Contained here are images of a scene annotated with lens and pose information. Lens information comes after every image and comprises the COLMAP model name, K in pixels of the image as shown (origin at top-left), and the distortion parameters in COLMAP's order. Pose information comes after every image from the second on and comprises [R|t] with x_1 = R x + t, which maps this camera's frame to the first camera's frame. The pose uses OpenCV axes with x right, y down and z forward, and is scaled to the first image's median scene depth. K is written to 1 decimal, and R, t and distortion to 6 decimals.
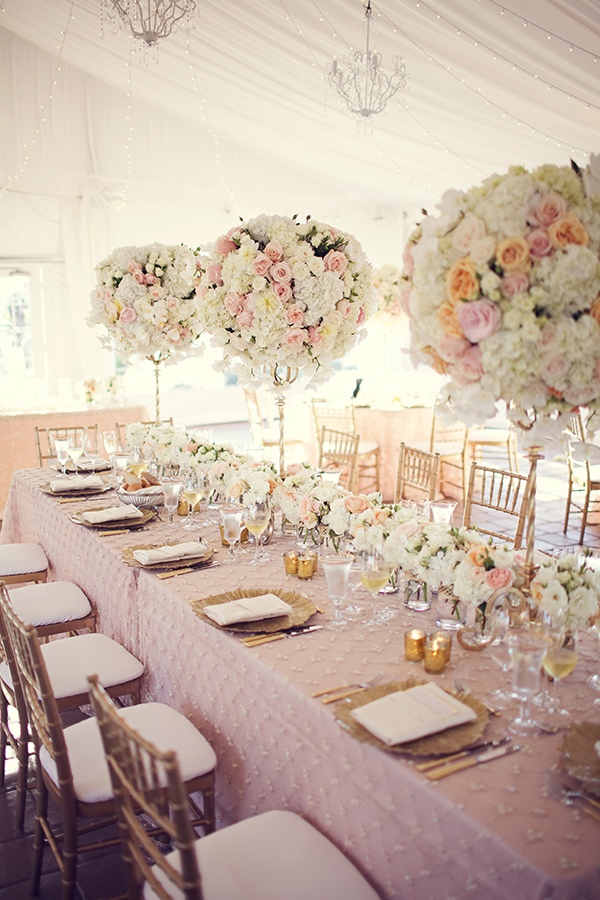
lens RADIAL K [[904.8, 0, 302.0], [0, 904.8, 449.0], [0, 0, 1]] dist [-0.053942, 0.000000]
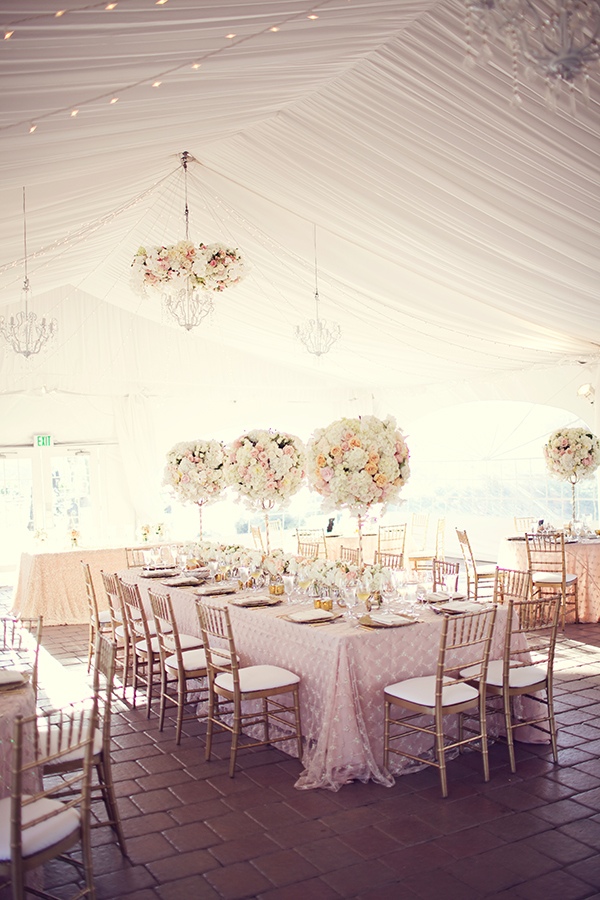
lens RADIAL K [[904.8, 0, 298.0], [0, 904.8, 450.2], [0, 0, 1]] dist [-0.053942, 0.000000]
pose [[0.999056, -0.041220, -0.013721, 0.085215], [0.038156, 0.983562, -0.176496, 0.168267], [0.020771, 0.175806, 0.984206, -1.080722]]
